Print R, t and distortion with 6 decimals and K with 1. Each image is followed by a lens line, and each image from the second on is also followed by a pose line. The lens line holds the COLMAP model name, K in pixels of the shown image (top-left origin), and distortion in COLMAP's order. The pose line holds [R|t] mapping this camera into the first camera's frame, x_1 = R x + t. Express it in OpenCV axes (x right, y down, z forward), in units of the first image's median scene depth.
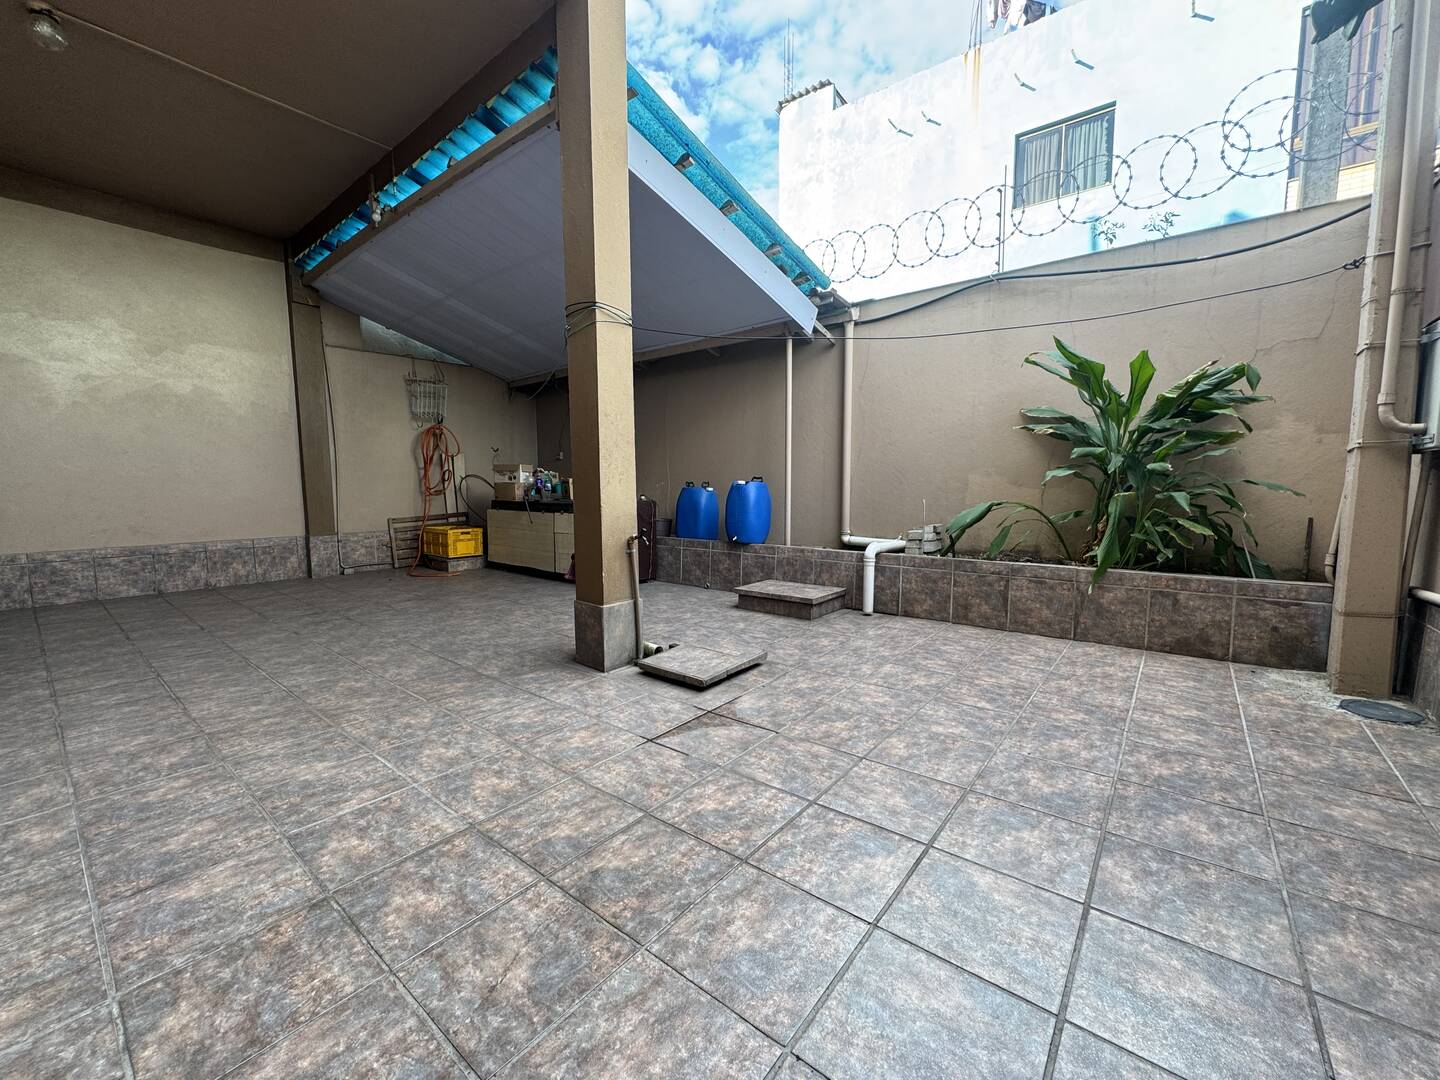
lens RADIAL K [[574.8, 0, 720.1], [0, 574.8, 538.5], [0, 0, 1]] dist [0.001741, 0.000076]
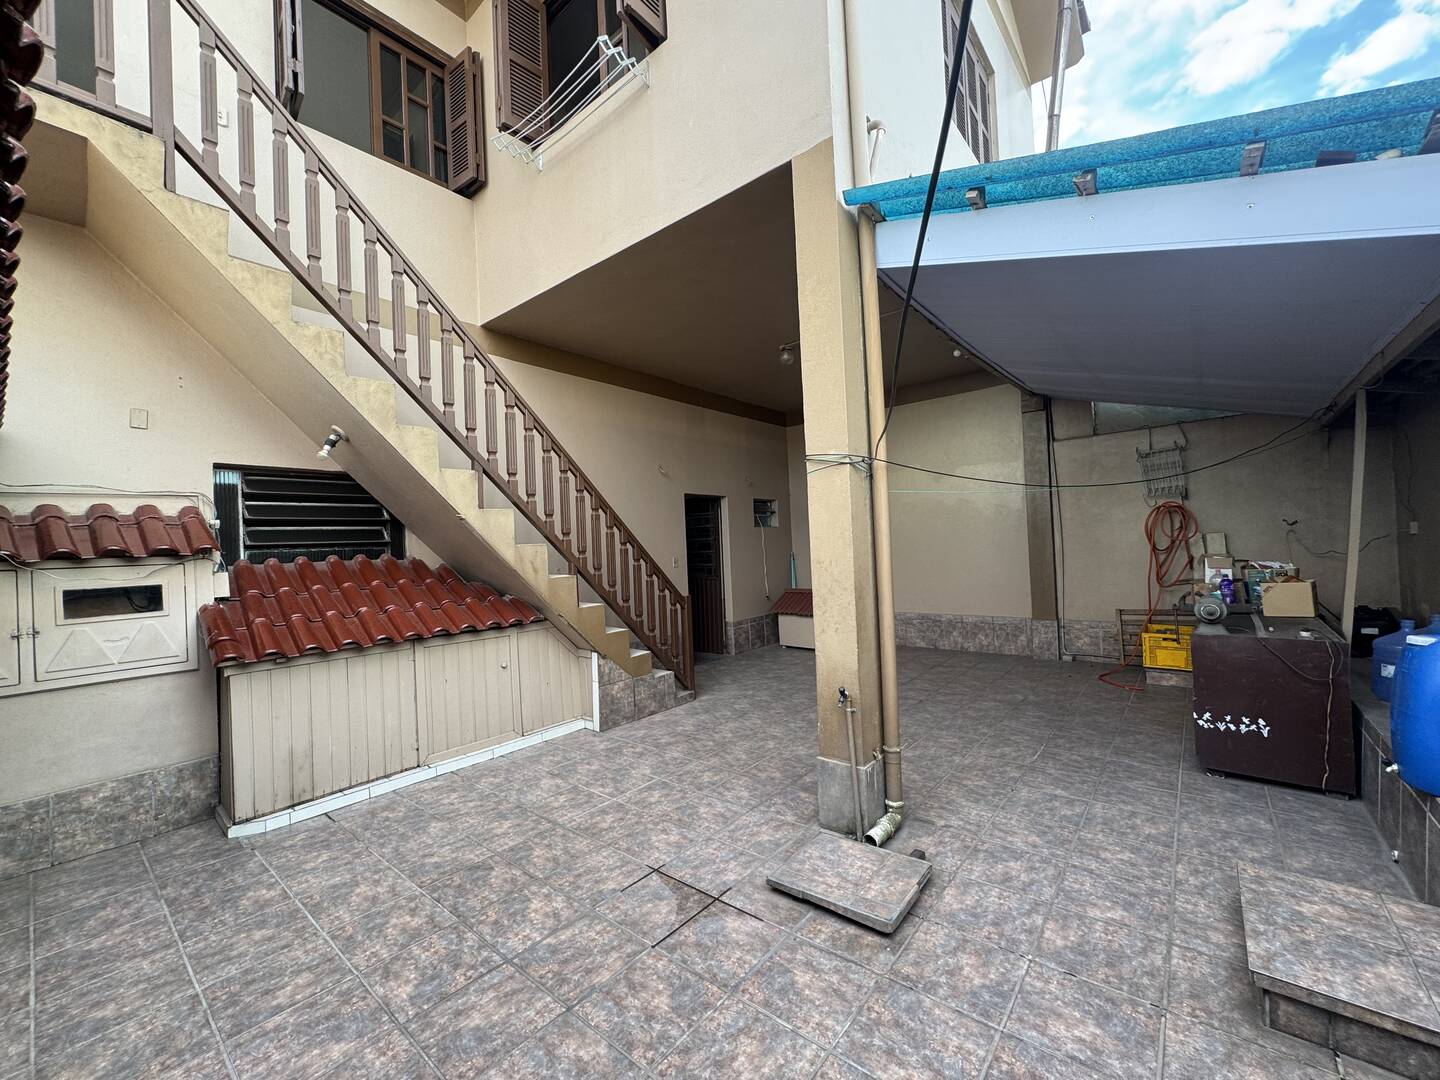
lens RADIAL K [[574.8, 0, 719.7], [0, 574.8, 536.8], [0, 0, 1]] dist [0.001741, 0.000076]
pose [[-0.020294, -0.009944, -0.999745, 0.911058], [-0.052319, 0.998591, -0.008871, -0.277784], [0.998424, 0.052126, -0.020786, 0.974284]]
